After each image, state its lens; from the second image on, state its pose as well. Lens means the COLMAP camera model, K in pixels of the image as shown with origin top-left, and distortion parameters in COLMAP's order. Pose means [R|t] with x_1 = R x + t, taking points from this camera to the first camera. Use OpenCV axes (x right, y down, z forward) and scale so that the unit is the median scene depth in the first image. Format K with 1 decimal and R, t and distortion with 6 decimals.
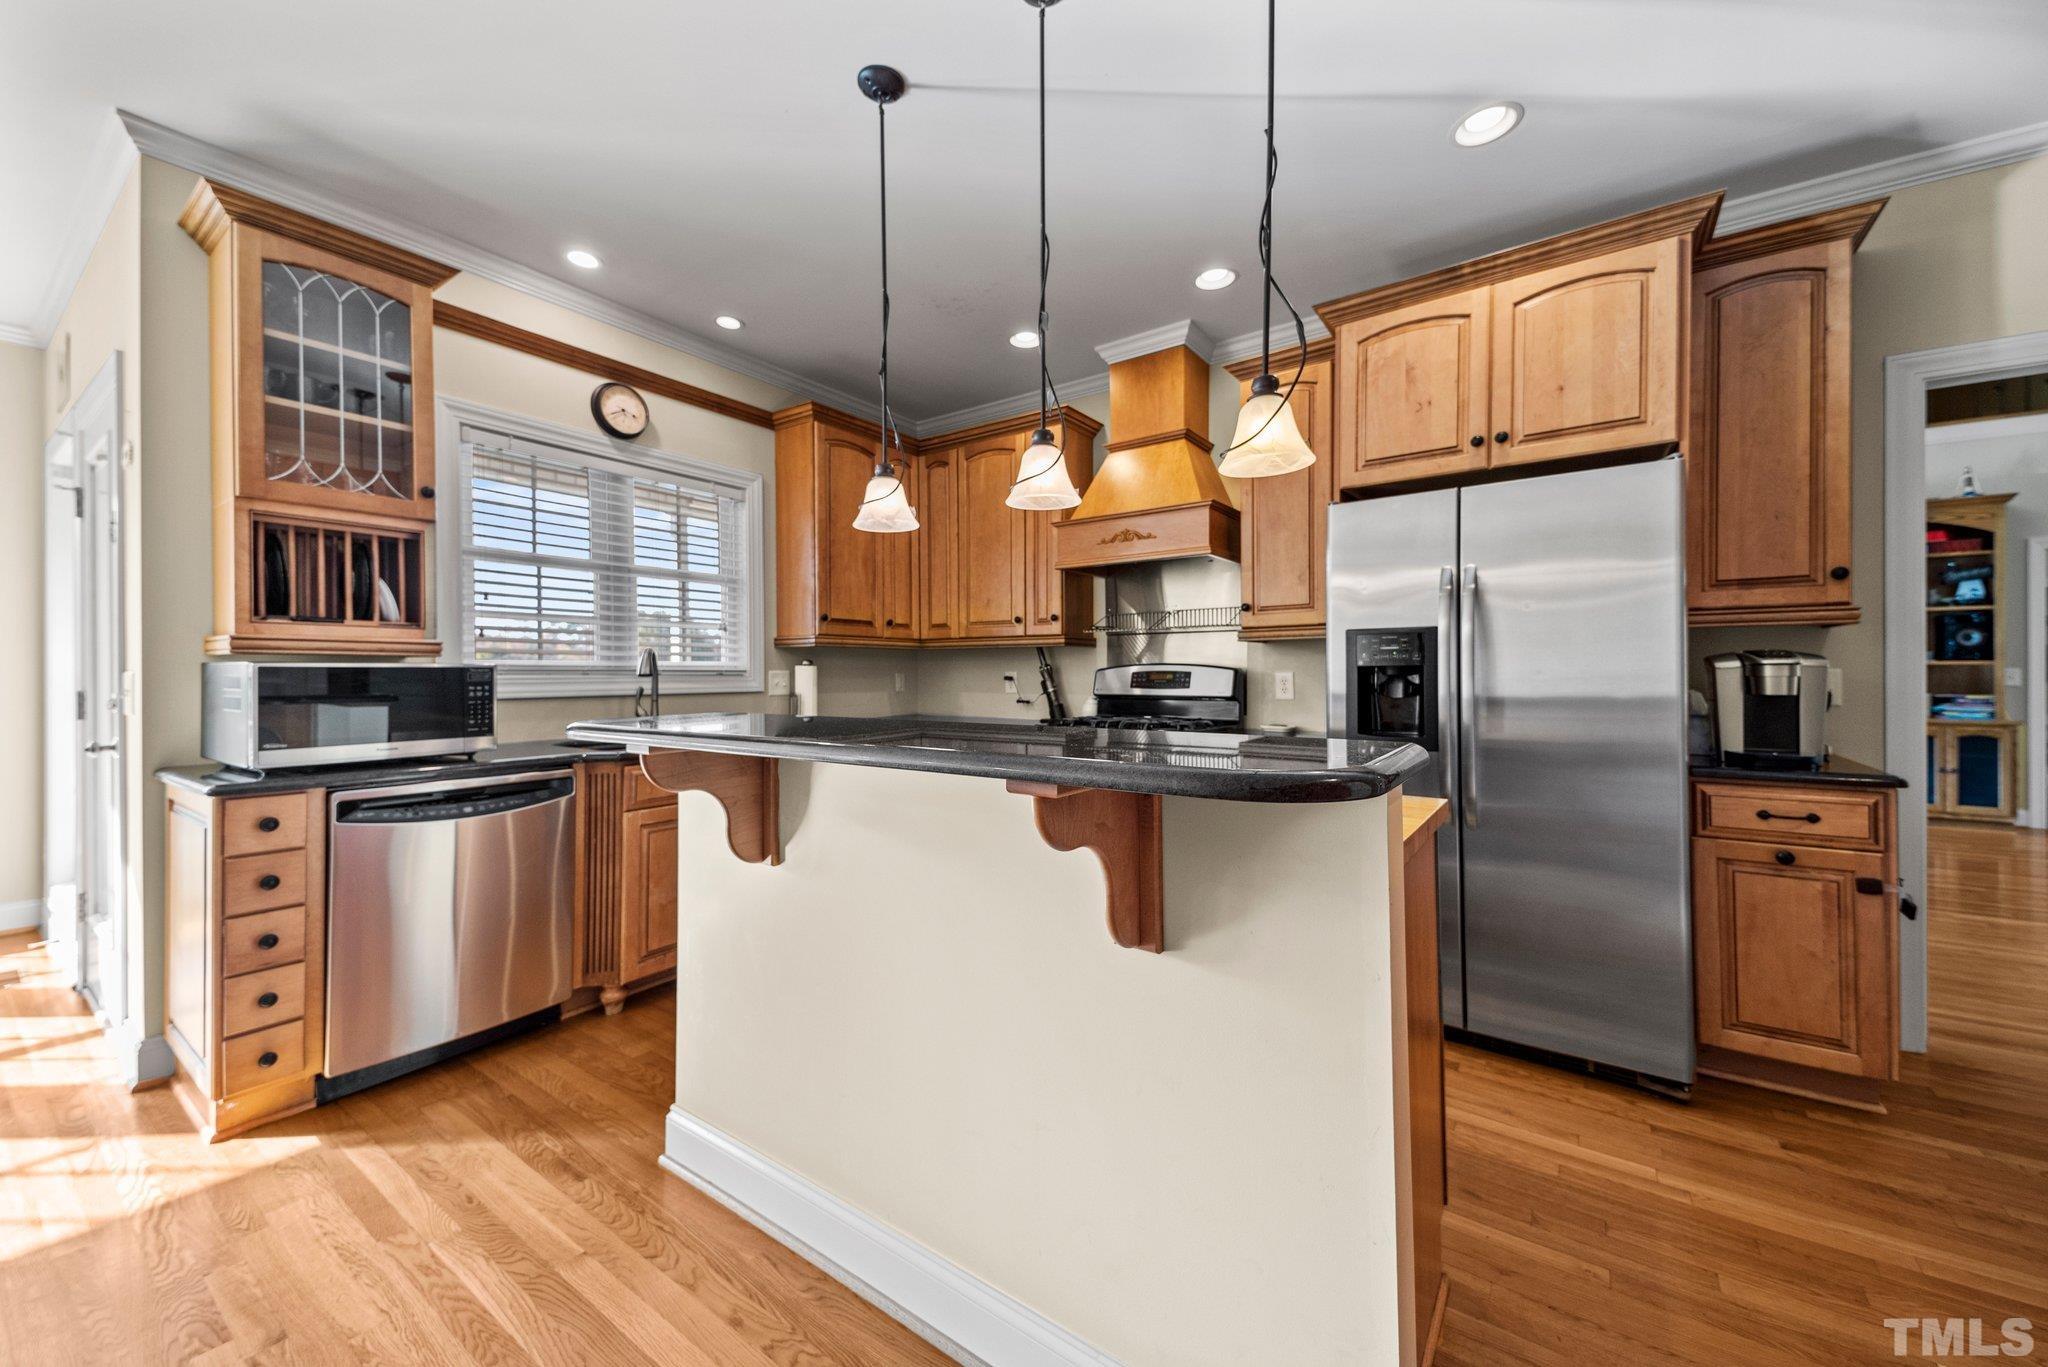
lens RADIAL K [[772.2, 0, 1024.0], [0, 772.2, 683.5], [0, 0, 1]] dist [0.049216, -0.000211]
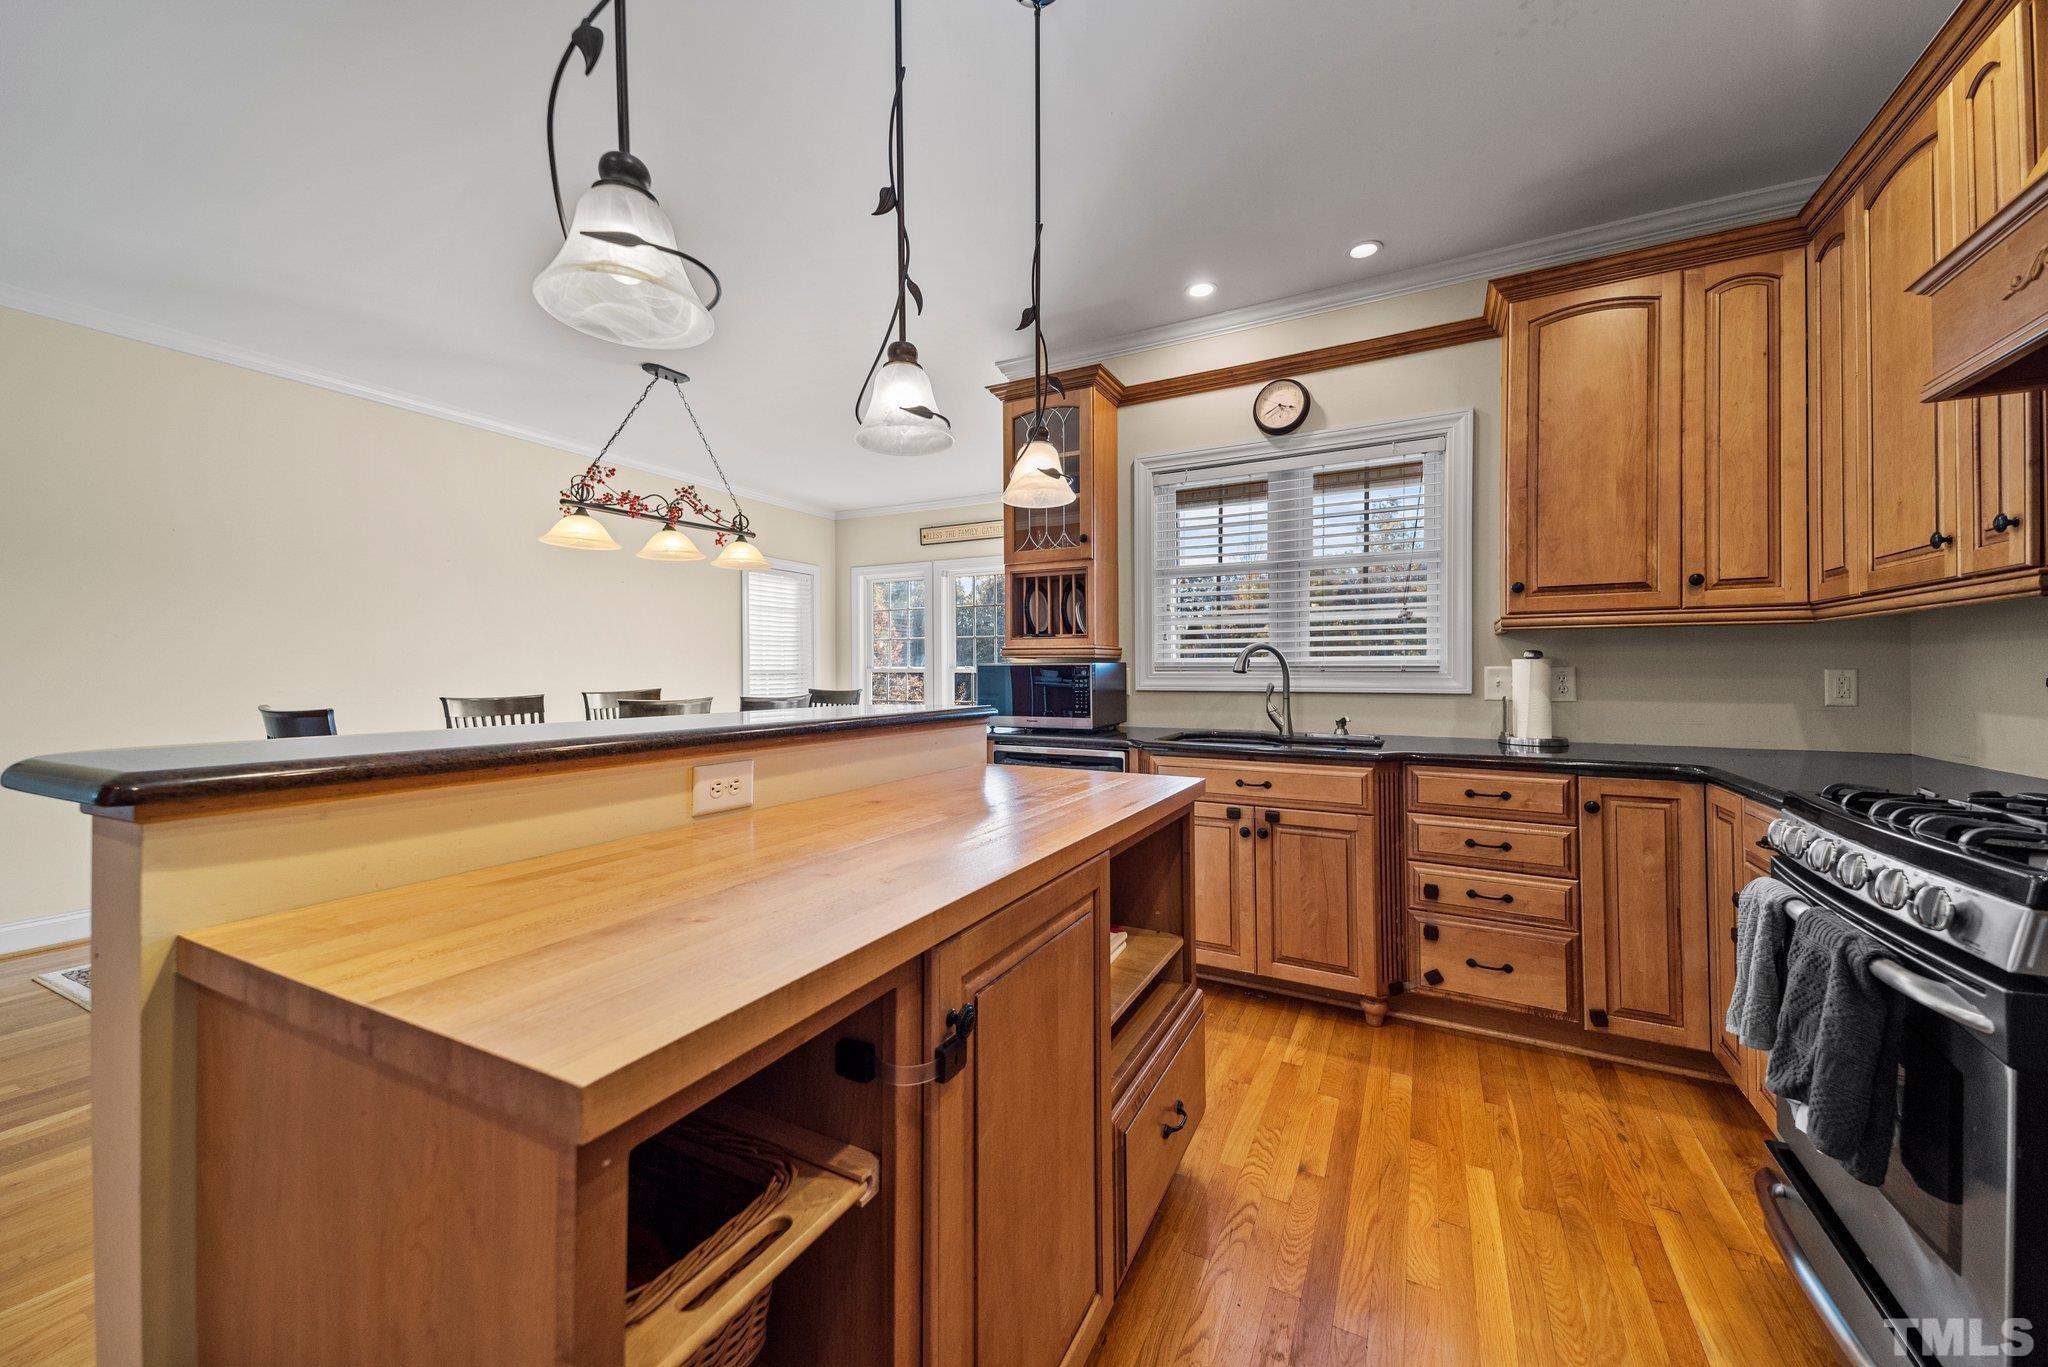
lens RADIAL K [[772.2, 0, 1024.0], [0, 772.2, 683.5], [0, 0, 1]] dist [0.049216, -0.000211]
pose [[0.134060, 0.014792, -0.990863, 0.380767], [-0.013888, 0.999818, 0.013047, -0.003654], [0.990876, 0.012012, 0.134241, 0.487069]]
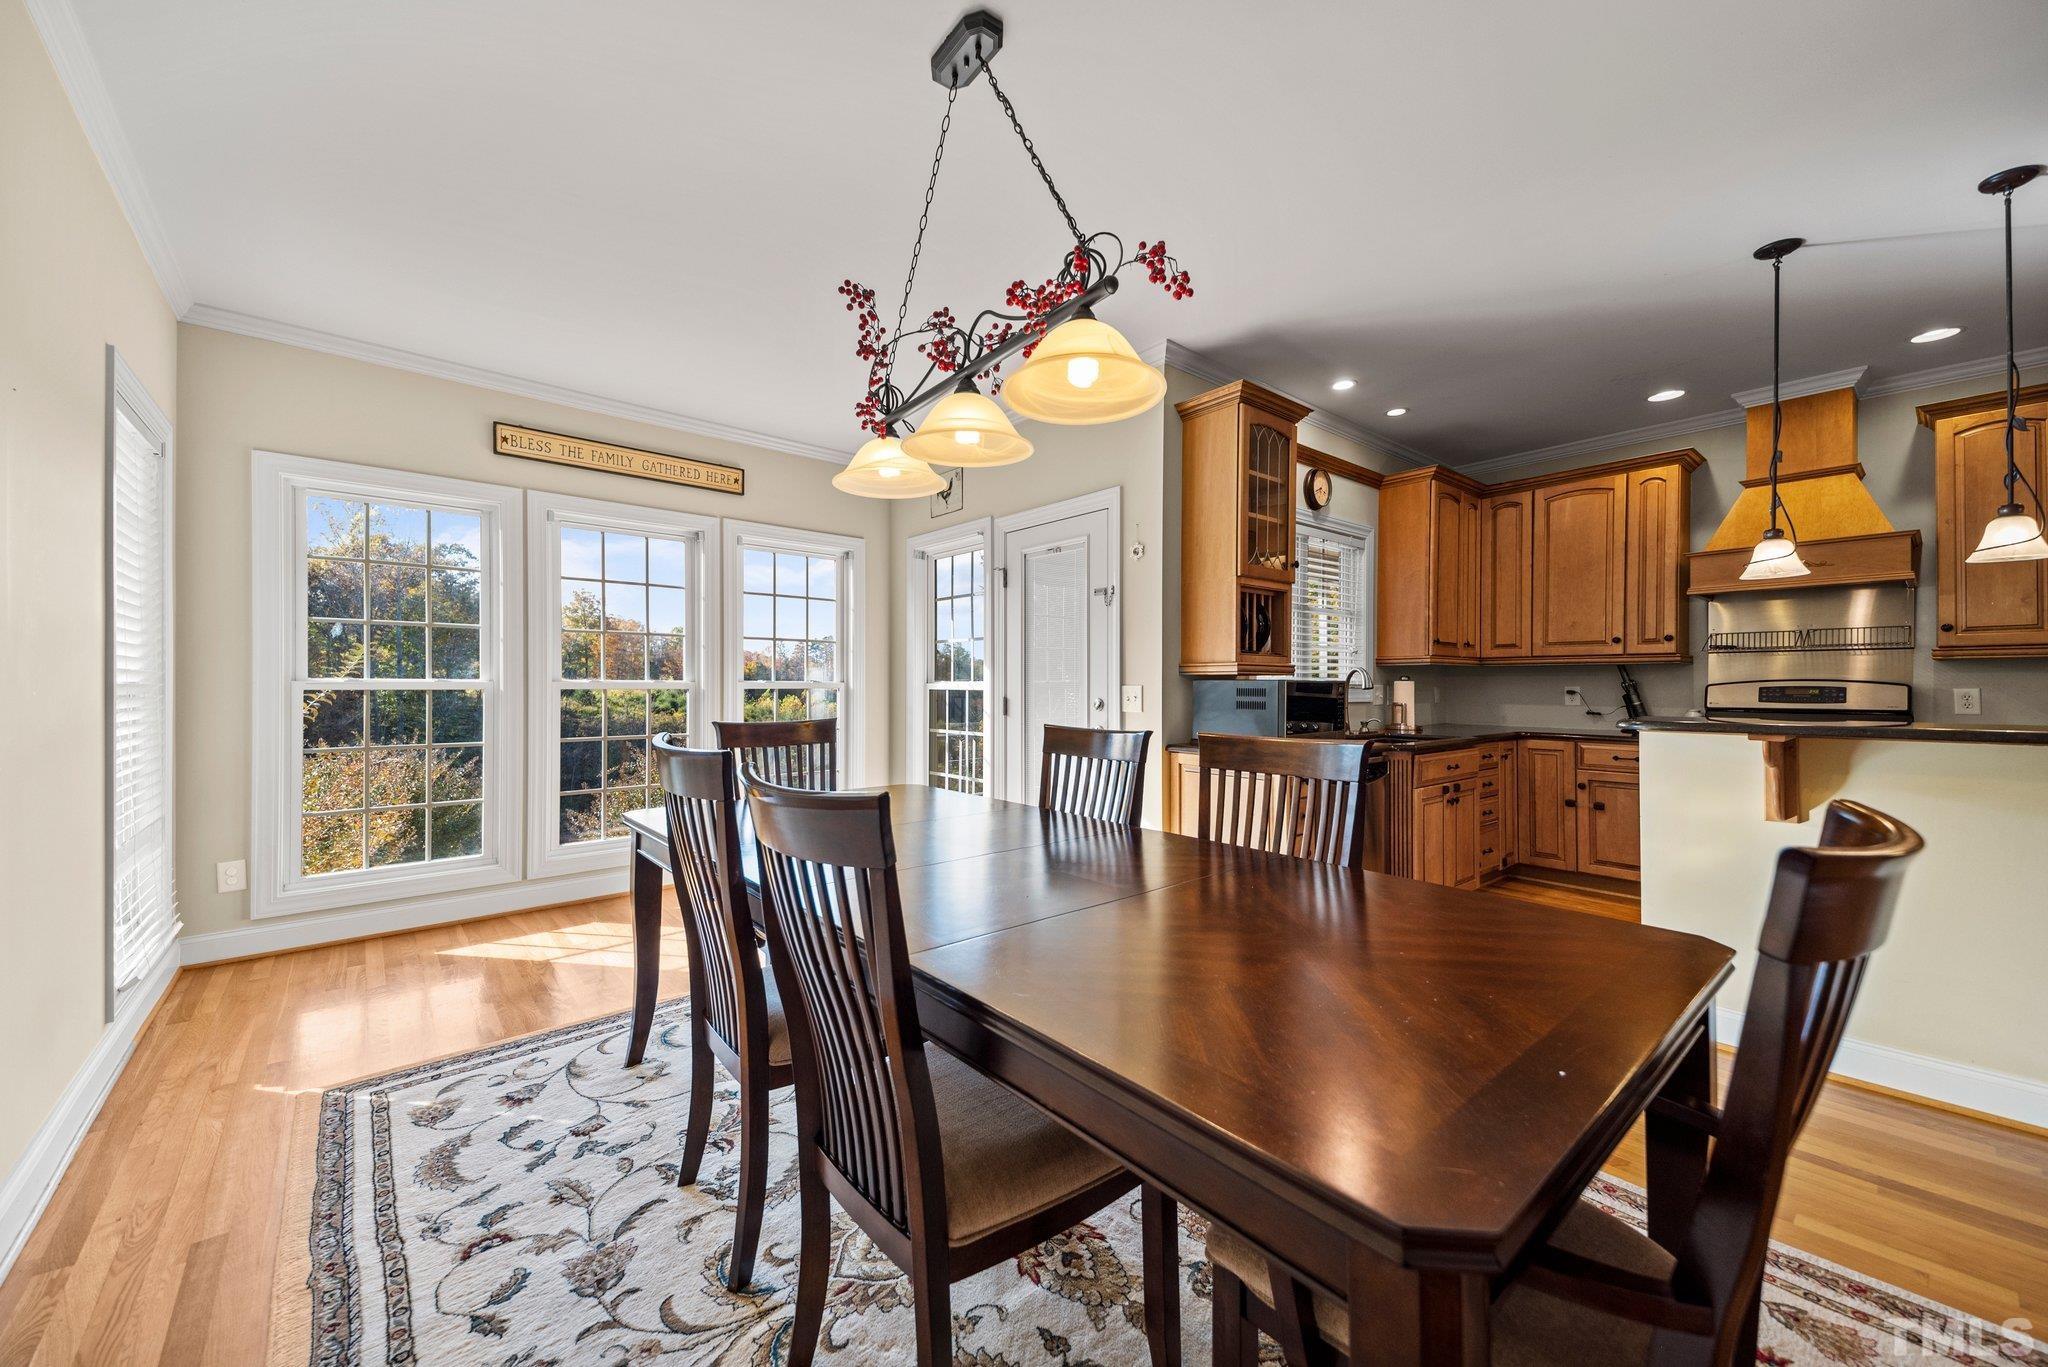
lens RADIAL K [[772.2, 0, 1024.0], [0, 772.2, 683.5], [0, 0, 1]] dist [0.049216, -0.000211]
pose [[0.967030, 0.004450, -0.254624, -0.578599], [-0.008782, 0.999835, -0.015877, 0.006572], [0.254511, 0.017590, 0.966910, -0.351816]]
